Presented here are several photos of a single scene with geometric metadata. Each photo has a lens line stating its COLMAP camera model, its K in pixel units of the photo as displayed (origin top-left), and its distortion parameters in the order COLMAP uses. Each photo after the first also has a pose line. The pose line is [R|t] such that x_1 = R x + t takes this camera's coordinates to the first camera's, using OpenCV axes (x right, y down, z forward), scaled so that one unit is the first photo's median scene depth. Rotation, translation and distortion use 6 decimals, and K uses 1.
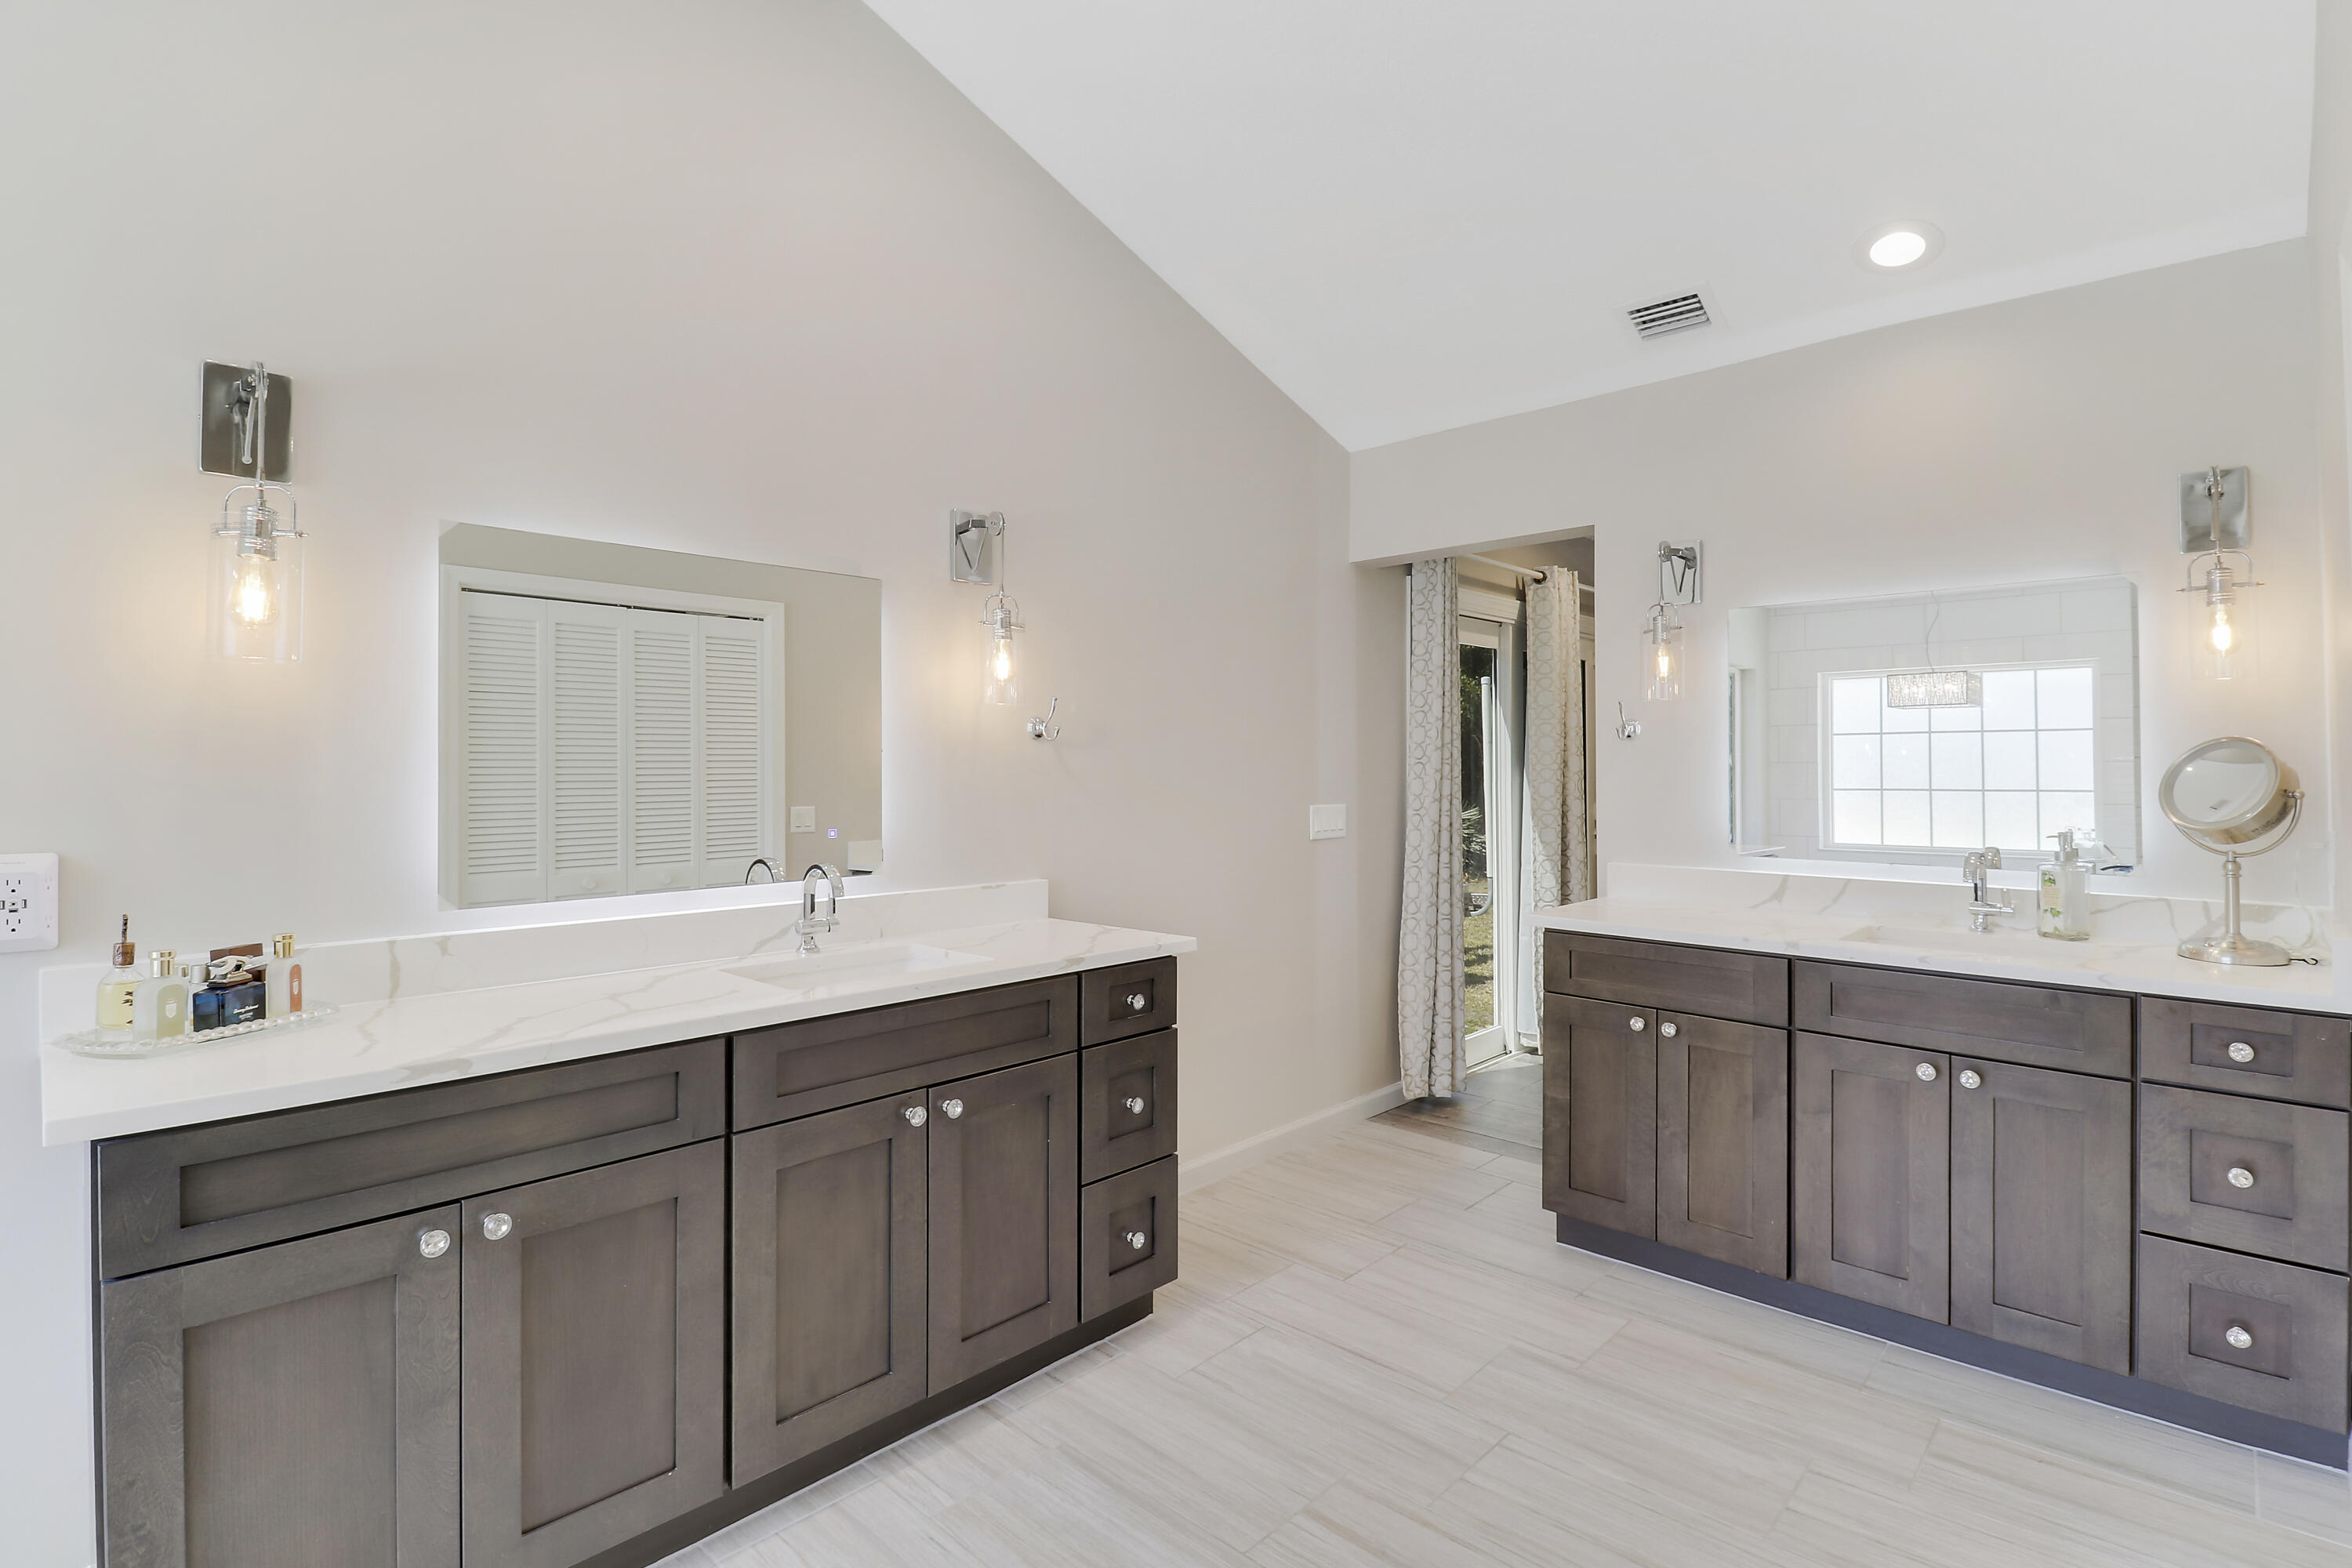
lens RADIAL K [[1118.6, 0, 1186.0], [0, 1118.6, 761.9], [0, 0, 1]] dist [0.001240, -0.013308]
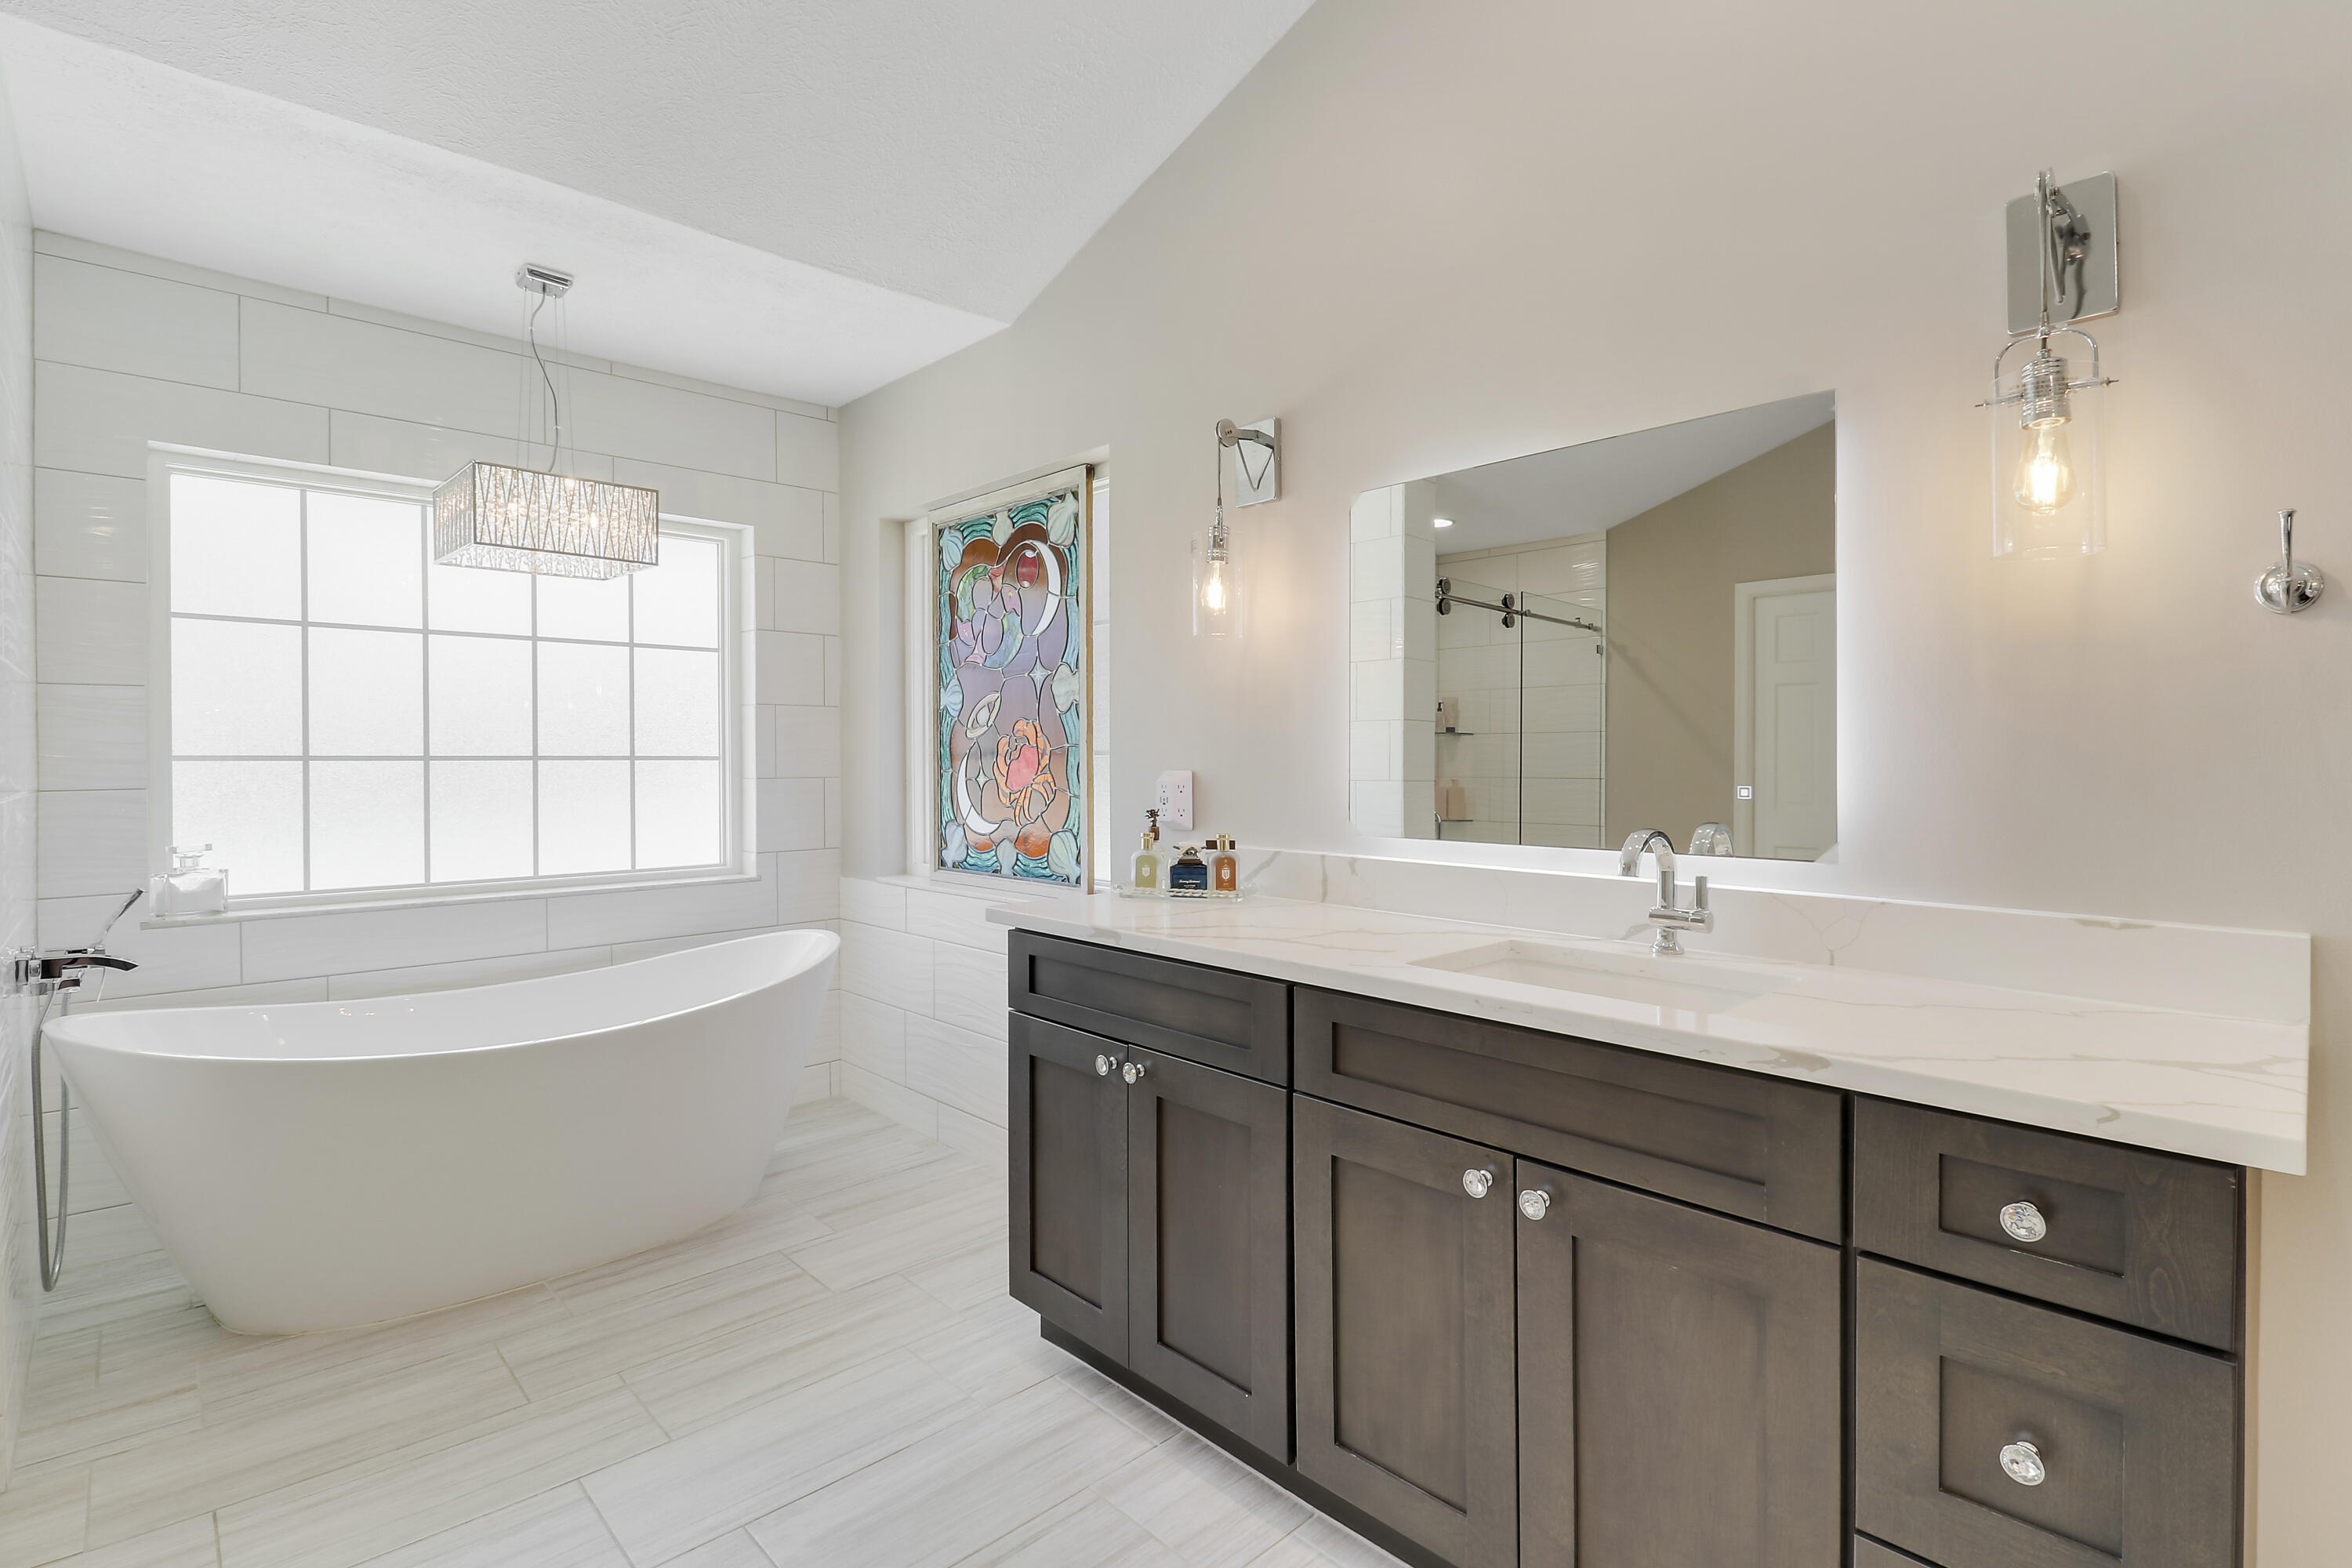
lens RADIAL K [[1118.6, 0, 1186.0], [0, 1118.6, 761.9], [0, 0, 1]] dist [0.001240, -0.013308]
pose [[-0.062877, 0.008869, -0.997982, 0.488643], [0.008399, 0.999930, 0.008357, 0.046006], [0.997986, -0.007857, -0.062948, 0.895810]]
